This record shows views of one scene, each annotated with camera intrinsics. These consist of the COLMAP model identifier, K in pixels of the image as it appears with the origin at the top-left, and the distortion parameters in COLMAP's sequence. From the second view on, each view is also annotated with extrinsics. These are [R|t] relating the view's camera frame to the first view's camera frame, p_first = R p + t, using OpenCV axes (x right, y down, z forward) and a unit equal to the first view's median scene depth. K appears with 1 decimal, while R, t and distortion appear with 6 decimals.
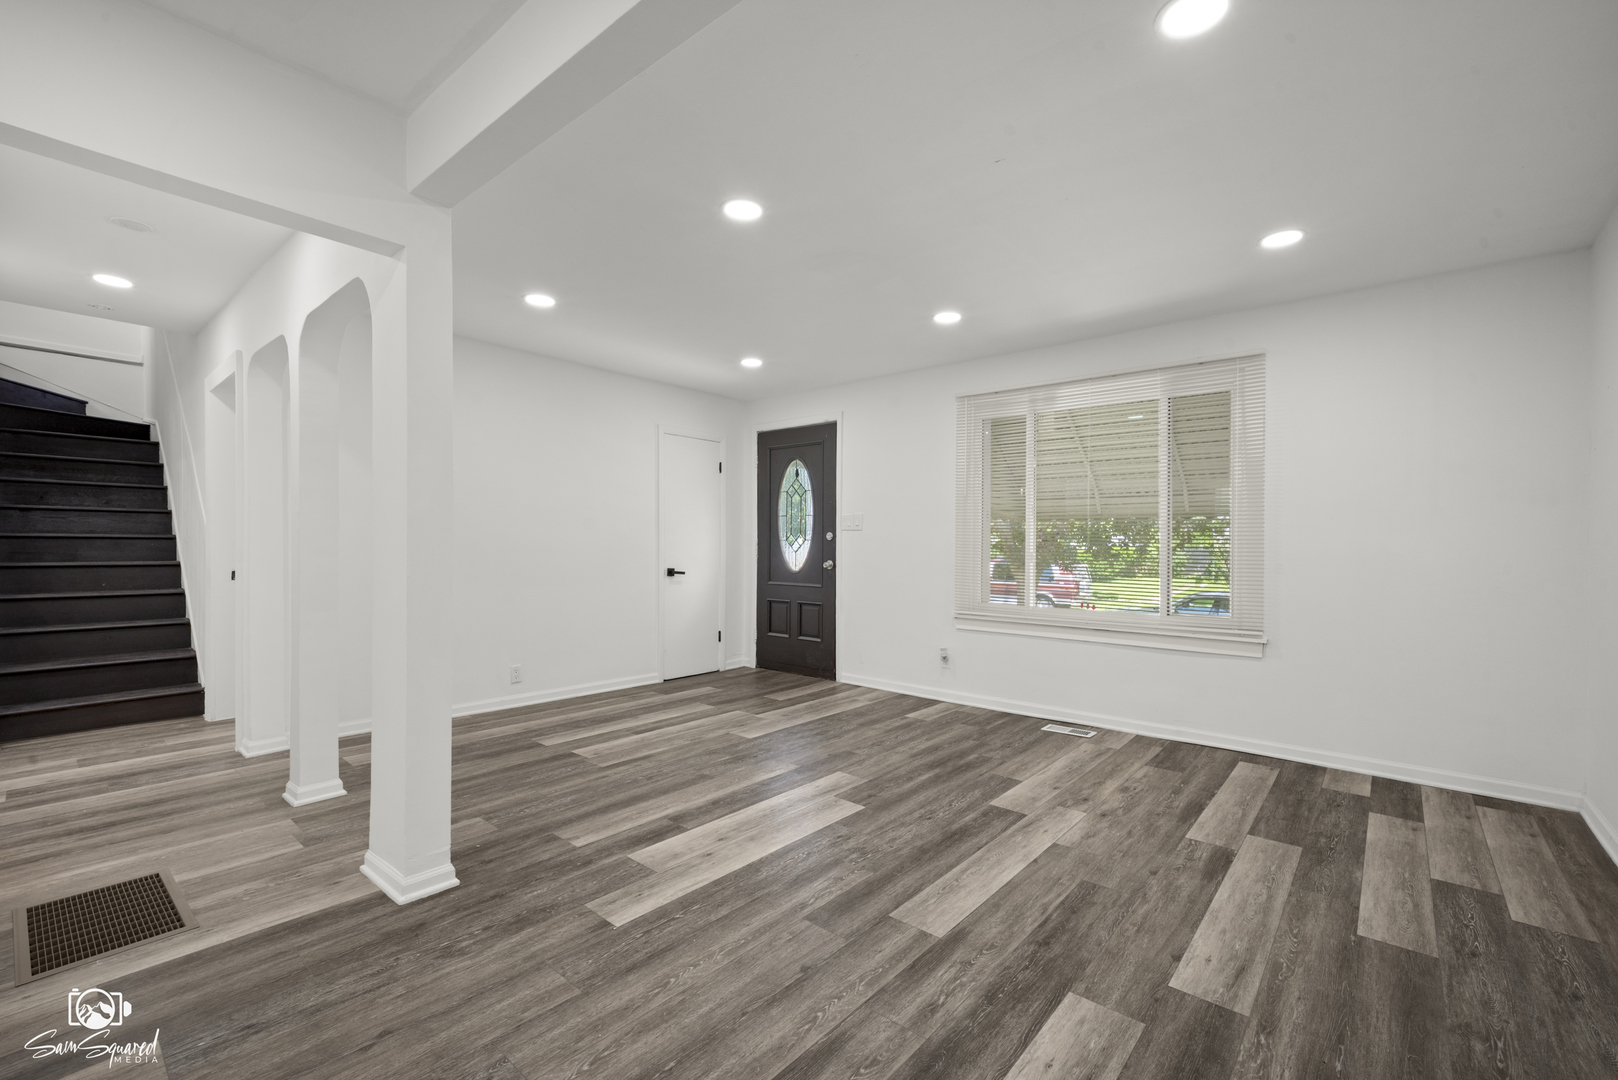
lens RADIAL K [[673.4, 0, 816.6], [0, 673.4, 548.8], [0, 0, 1]] dist [-0.004885, -0.004404]
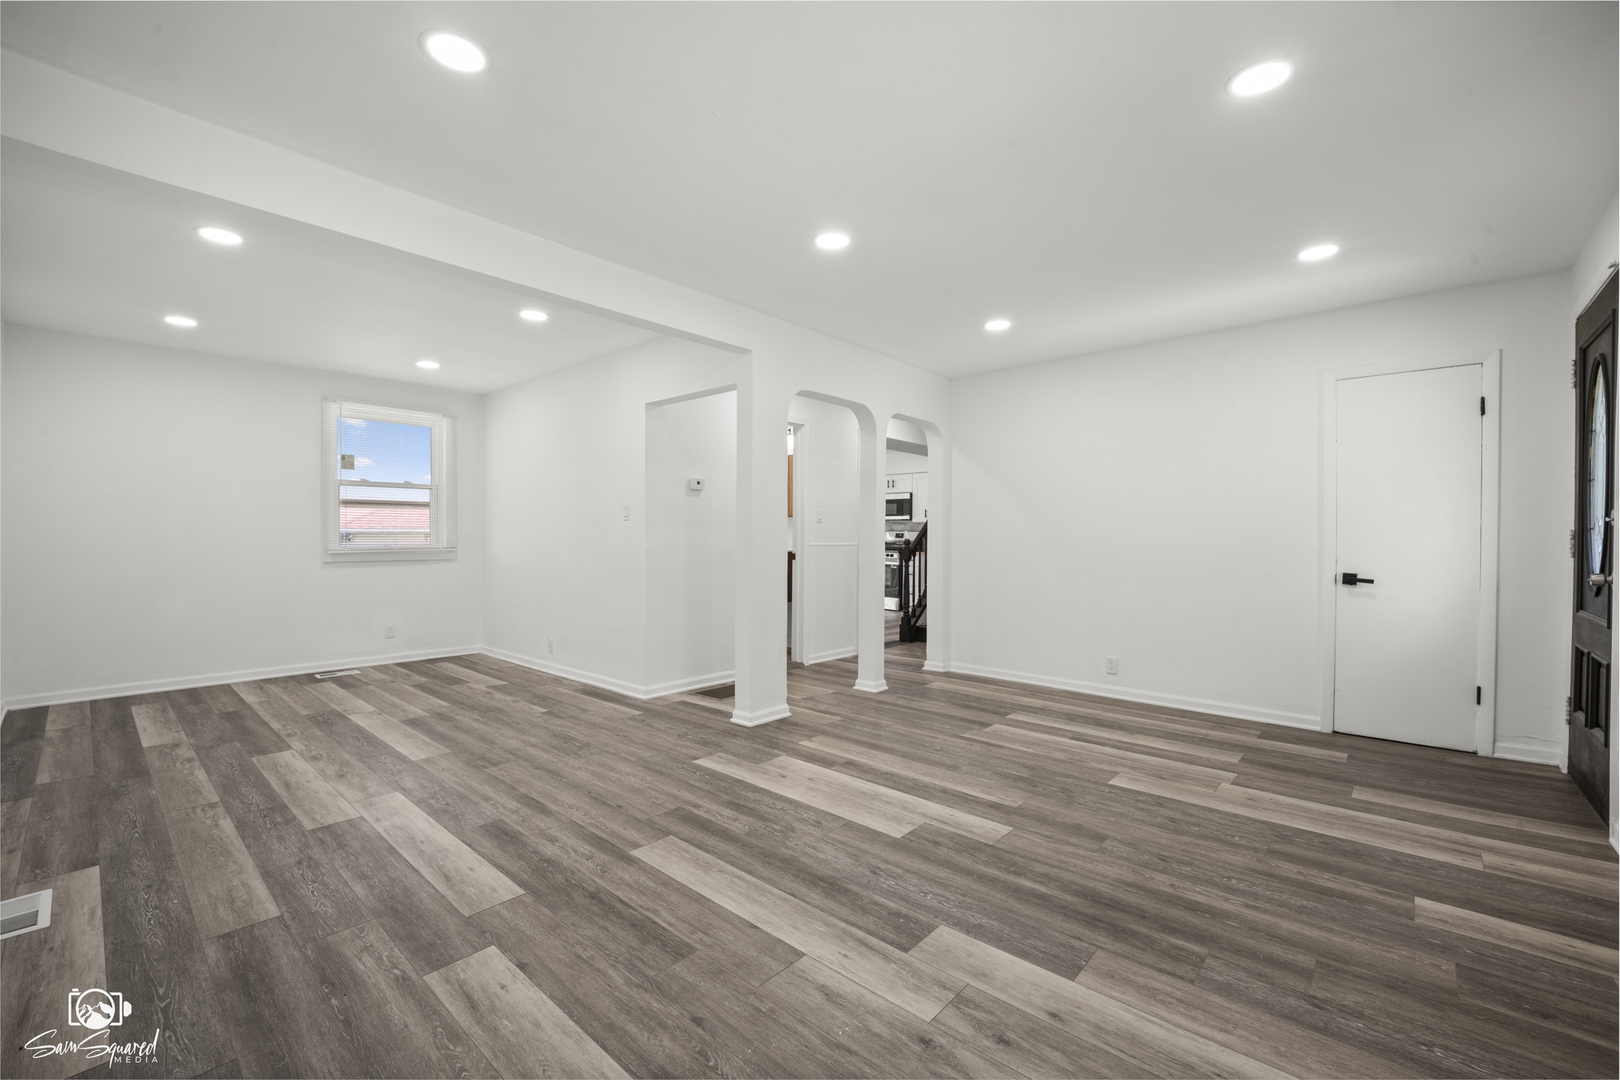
lens RADIAL K [[674.2, 0, 814.0], [0, 674.2, 530.5], [0, 0, 1]] dist [-0.004885, -0.004404]
pose [[-0.015390, -0.014193, -0.999781, 0.971959], [-0.014850, 0.999792, -0.013965, 0.004725], [0.999771, 0.014632, -0.015597, 0.928341]]
